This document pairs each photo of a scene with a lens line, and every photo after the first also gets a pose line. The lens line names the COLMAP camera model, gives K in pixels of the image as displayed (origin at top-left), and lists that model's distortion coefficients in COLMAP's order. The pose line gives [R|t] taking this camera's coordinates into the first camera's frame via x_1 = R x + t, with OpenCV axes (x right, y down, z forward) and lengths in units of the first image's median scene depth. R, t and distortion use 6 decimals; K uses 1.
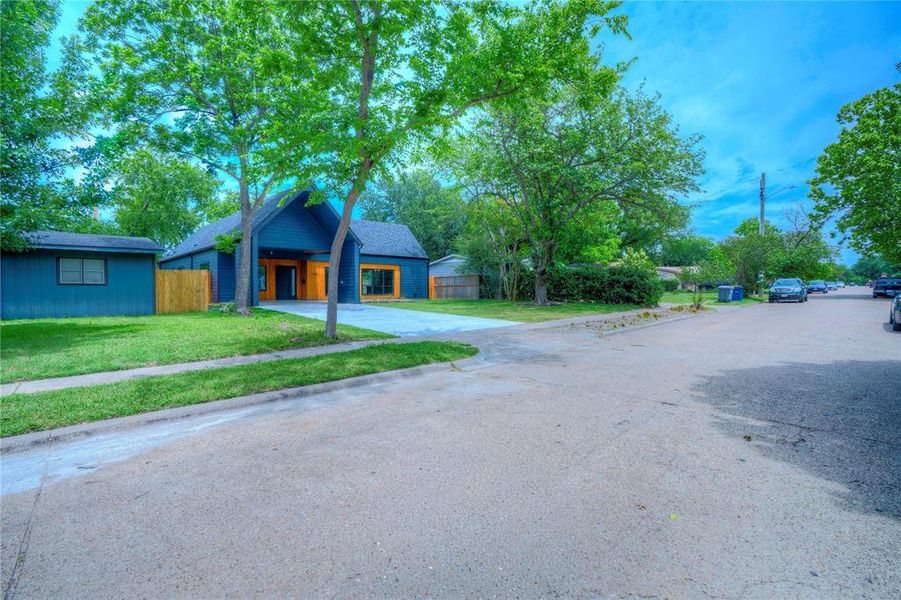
lens RADIAL K [[418.8, 0, 449.2], [0, 418.8, 299.1], [0, 0, 1]] dist [-0.059854, 0.021178]
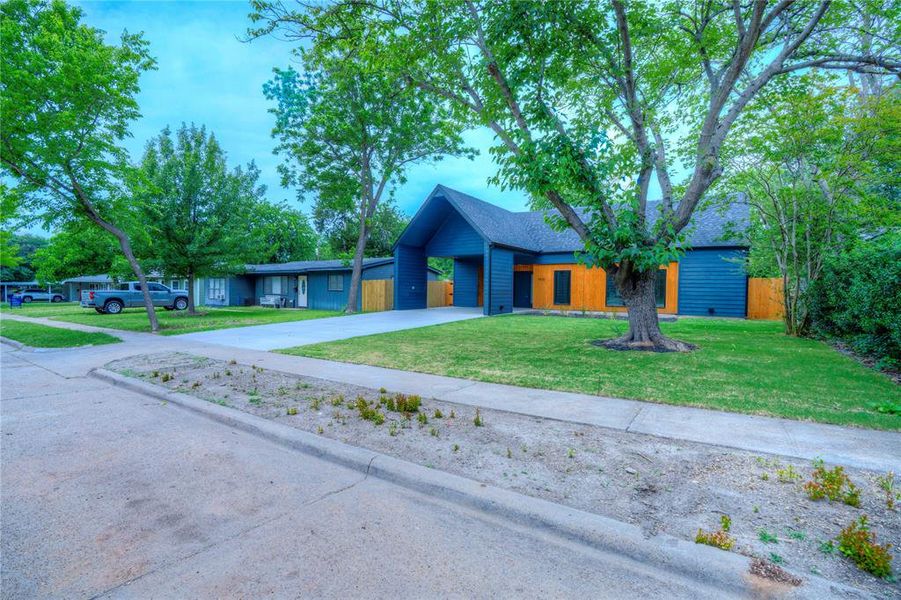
lens RADIAL K [[425.4, 0, 449.0], [0, 425.4, 291.8], [0, 0, 1]] dist [-0.066755, 0.021107]
pose [[0.209528, 0.003507, -0.977796, 0.490069], [-0.036028, 0.999342, -0.004136, -0.023362], [0.977139, 0.036095, 0.209517, 0.614269]]
